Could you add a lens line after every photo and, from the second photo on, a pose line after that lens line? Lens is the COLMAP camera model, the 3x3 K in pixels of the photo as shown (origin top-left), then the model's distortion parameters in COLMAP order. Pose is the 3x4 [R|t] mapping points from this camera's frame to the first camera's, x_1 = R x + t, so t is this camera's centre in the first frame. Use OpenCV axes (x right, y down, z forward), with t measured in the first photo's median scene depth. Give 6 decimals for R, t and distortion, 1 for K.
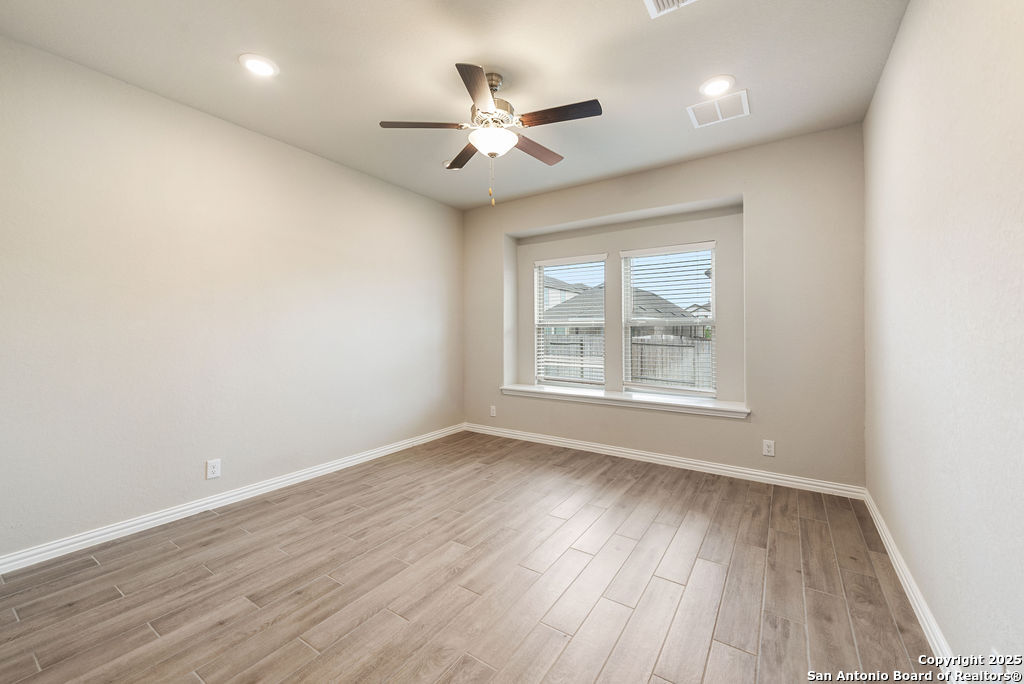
lens RADIAL K [[410.0, 0, 513.3], [0, 410.0, 330.9], [0, 0, 1]] dist [0.018553, -0.004396]
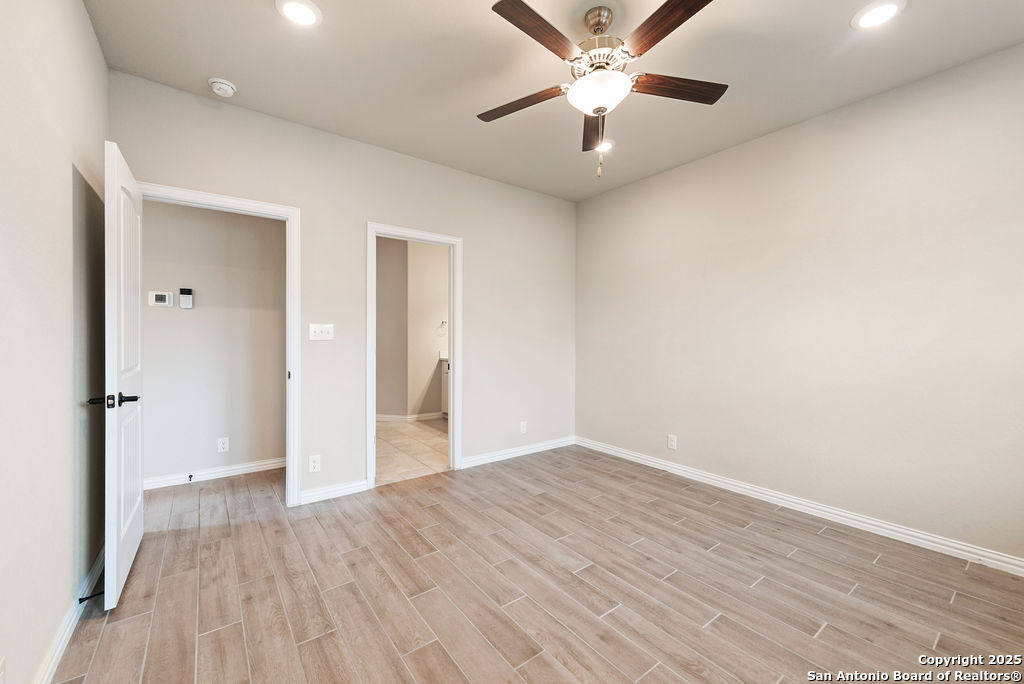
lens RADIAL K [[406.7, 0, 508.8], [0, 406.7, 342.4], [0, 0, 1]] dist [0.016308, -0.004436]
pose [[-0.337766, 0.015704, -0.941099, 0.683958], [0.000561, 0.999864, 0.016483, 0.000116], [0.941230, 0.005039, -0.337728, 1.007310]]
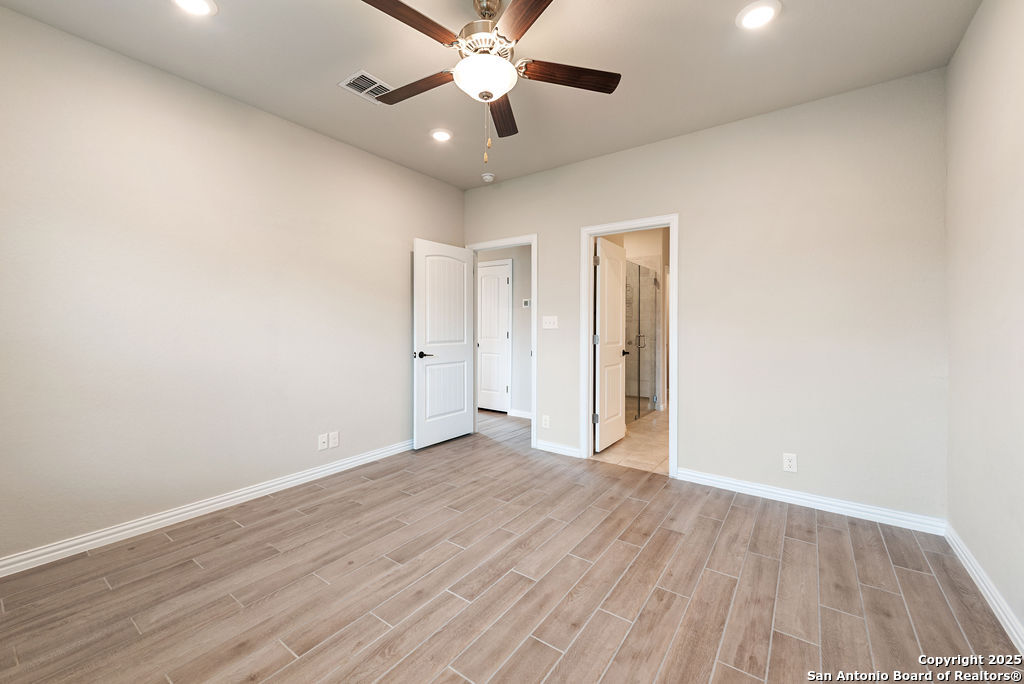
lens RADIAL K [[406.7, 0, 508.8], [0, 406.7, 342.4], [0, 0, 1]] dist [0.016308, -0.004436]
pose [[-0.998966, -0.003606, 0.045315, -0.115167], [-0.001927, 0.999312, 0.037044, 0.006965], [-0.045417, 0.036918, -0.998286, 1.599465]]
